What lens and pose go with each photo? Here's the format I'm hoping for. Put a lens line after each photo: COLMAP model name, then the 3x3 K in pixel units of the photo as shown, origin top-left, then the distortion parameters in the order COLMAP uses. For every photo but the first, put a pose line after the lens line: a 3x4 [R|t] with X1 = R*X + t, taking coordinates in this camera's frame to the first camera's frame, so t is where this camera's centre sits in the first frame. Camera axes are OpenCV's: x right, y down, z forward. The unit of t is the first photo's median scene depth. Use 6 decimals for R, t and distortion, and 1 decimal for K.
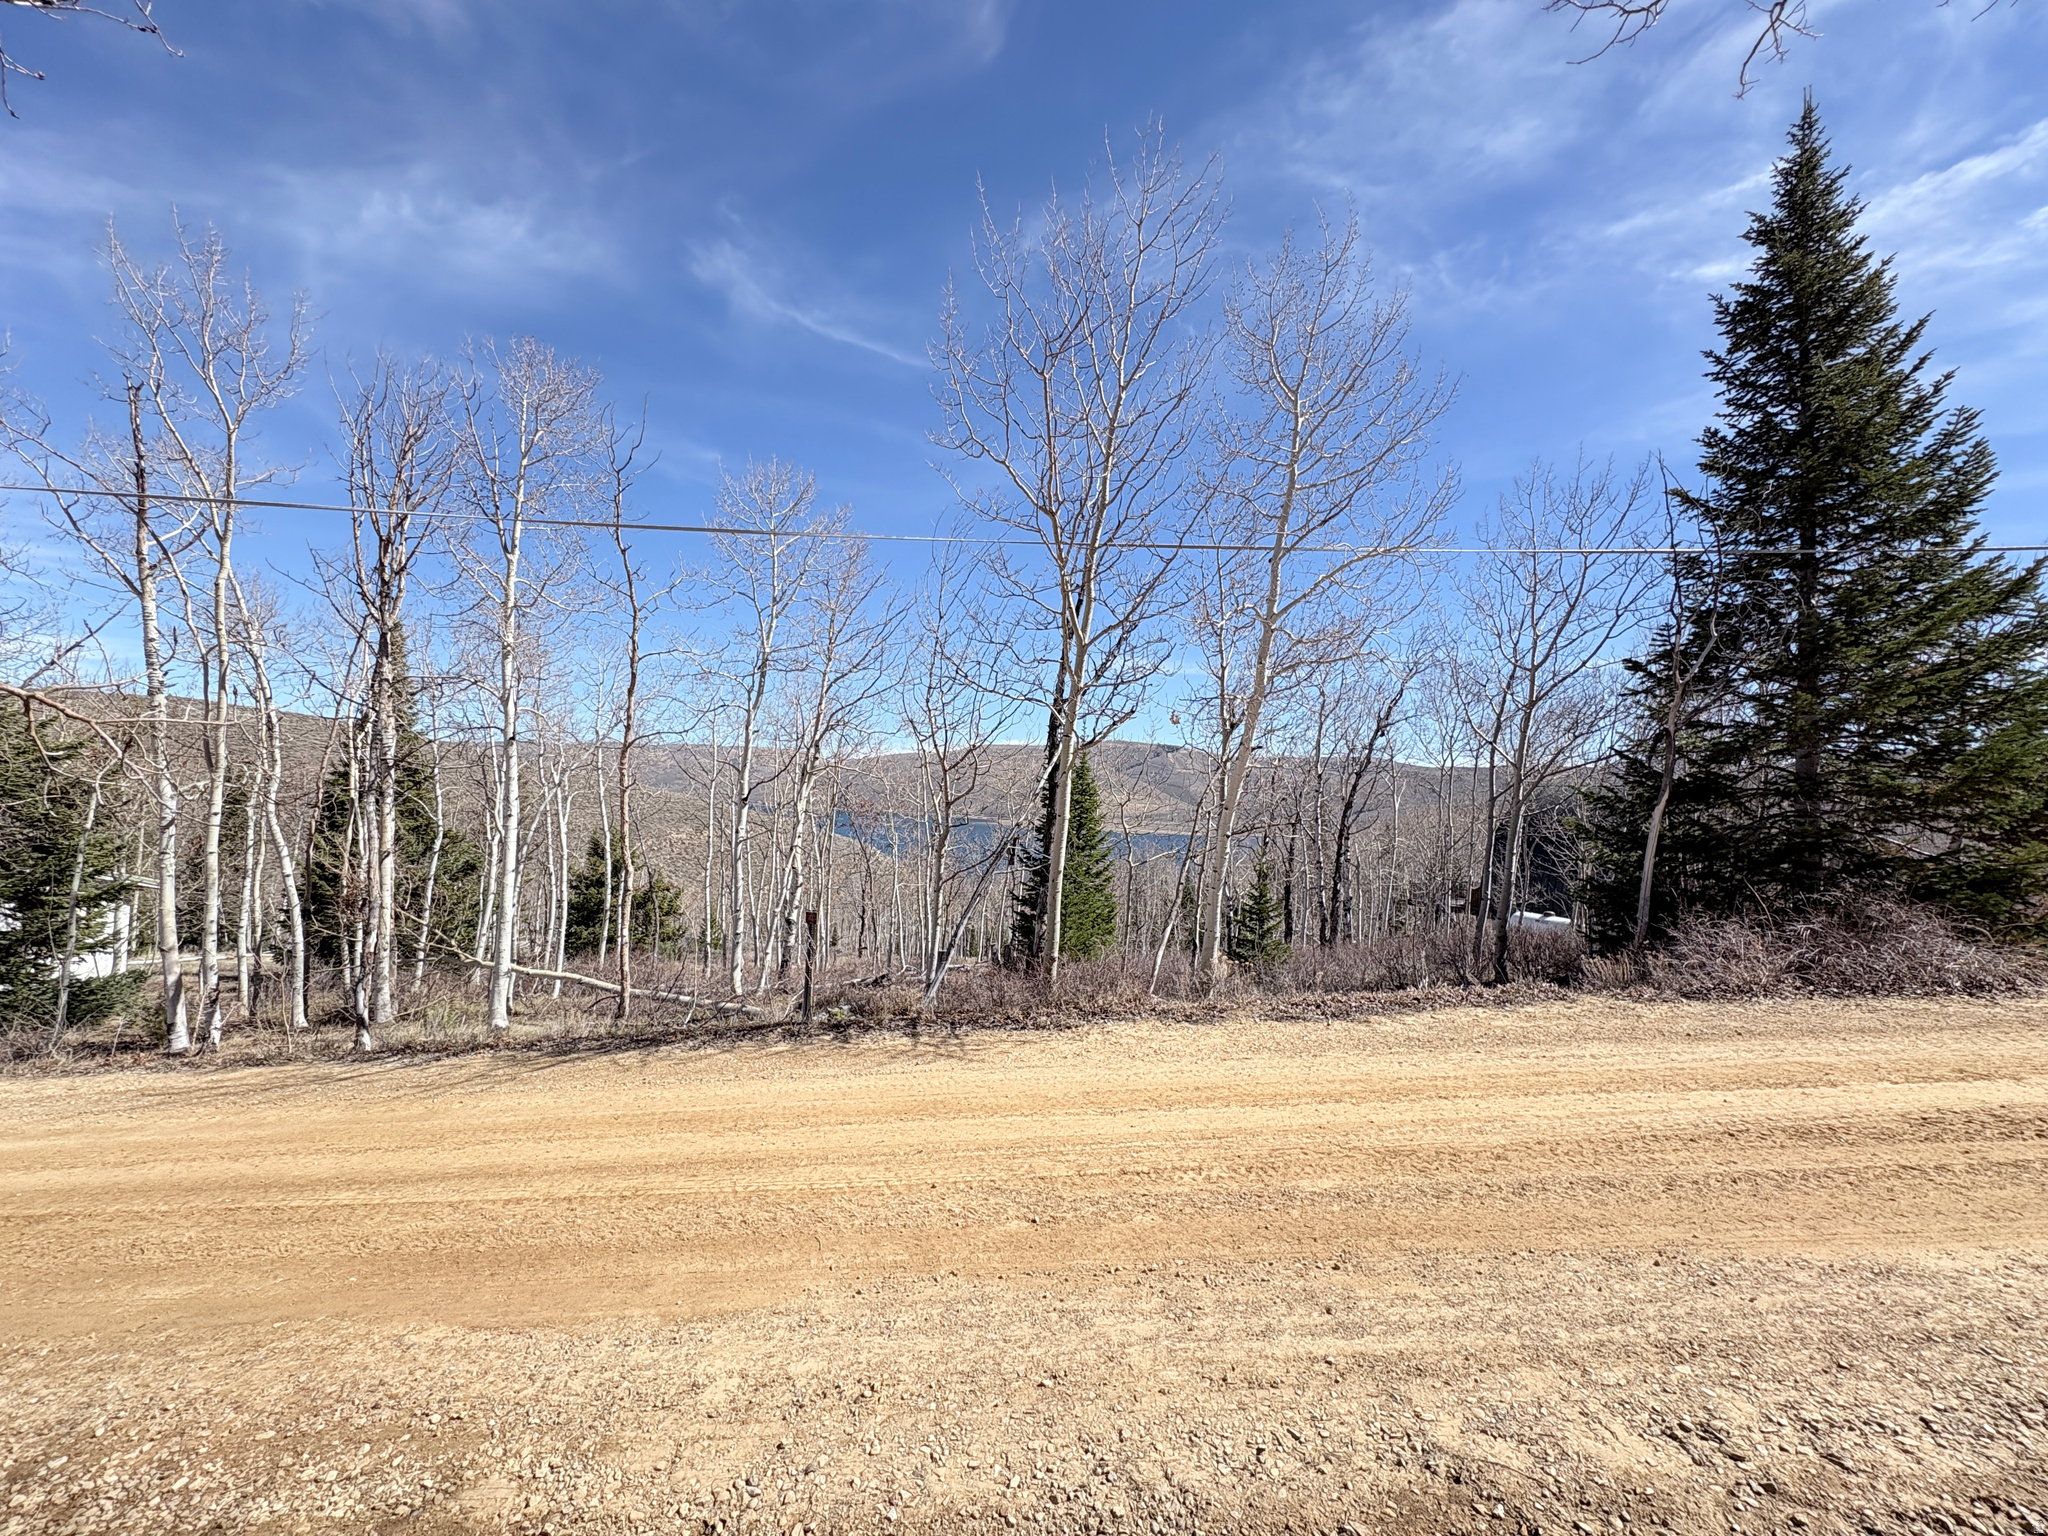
lens RADIAL K [[805.8, 0, 1030.9], [0, 805.8, 770.2], [0, 0, 1]] dist [-0.005322, 0.002062]
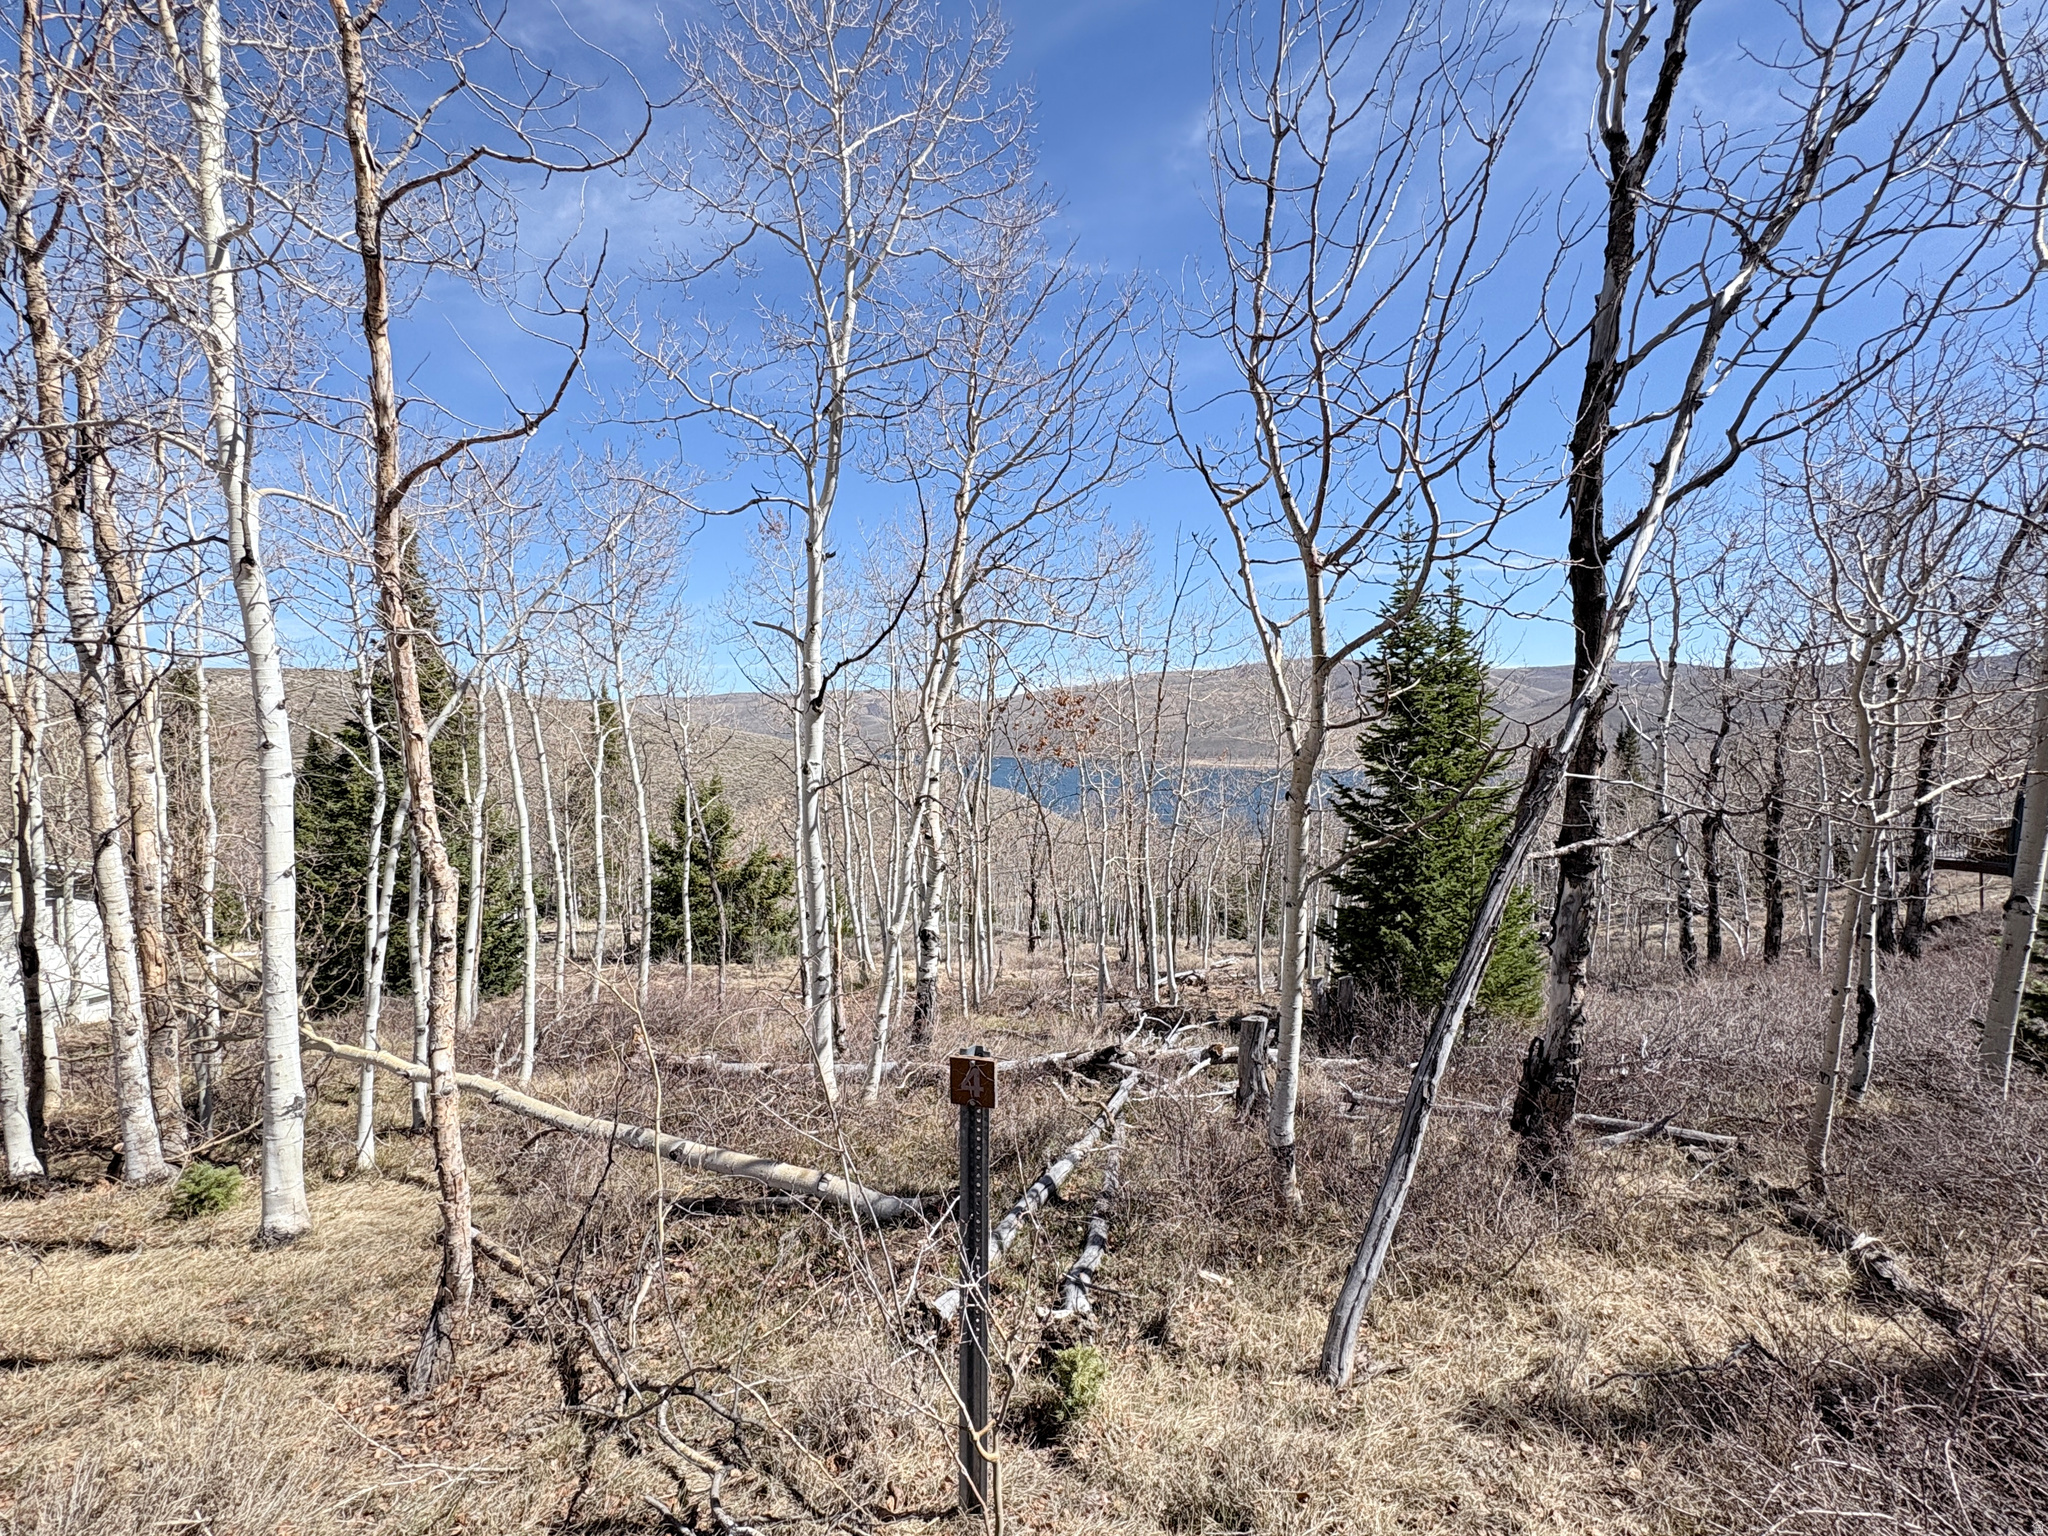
lens RADIAL K [[955.2, 0, 1023.7], [0, 955.2, 766.6], [0, 0, 1]] dist [-0.000455, -0.000001]
pose [[0.980400, -0.038893, -0.193141, -0.105105], [0.051512, 0.996823, 0.060749, 0.037833], [0.190165, -0.069507, 0.979289, 0.383879]]
